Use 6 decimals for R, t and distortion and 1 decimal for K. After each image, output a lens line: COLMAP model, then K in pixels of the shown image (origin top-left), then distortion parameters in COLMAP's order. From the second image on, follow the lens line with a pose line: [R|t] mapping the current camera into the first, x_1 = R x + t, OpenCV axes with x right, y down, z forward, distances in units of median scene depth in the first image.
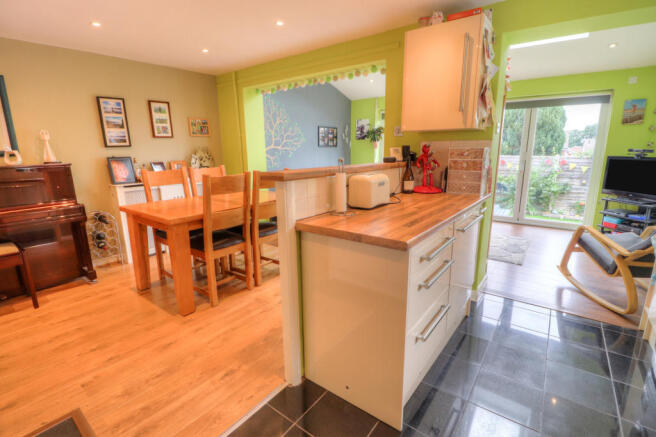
lens RADIAL K [[292.6, 0, 328.7], [0, 292.6, 212.0], [0, 0, 1]] dist [-0.017650, 0.000073]
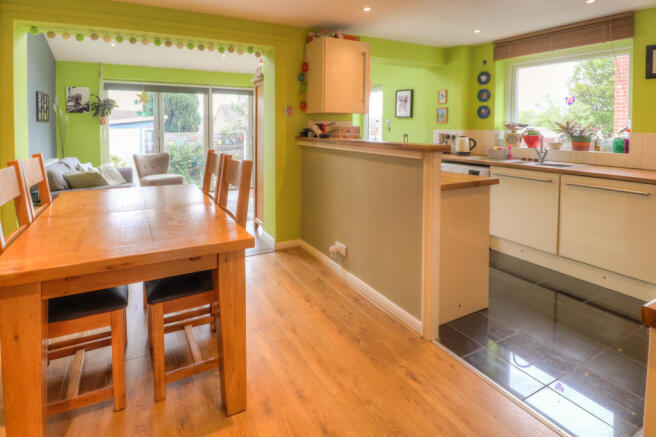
lens RADIAL K [[300.0, 0, 301.2], [0, 300.0, 135.8], [0, 0, 1]] dist [-0.012087, -0.000463]
pose [[0.504606, -0.017087, 0.863181, -0.461061], [0.173295, 0.981461, -0.081878, -0.050074], [-0.845779, 0.190901, 0.498212, 0.254302]]
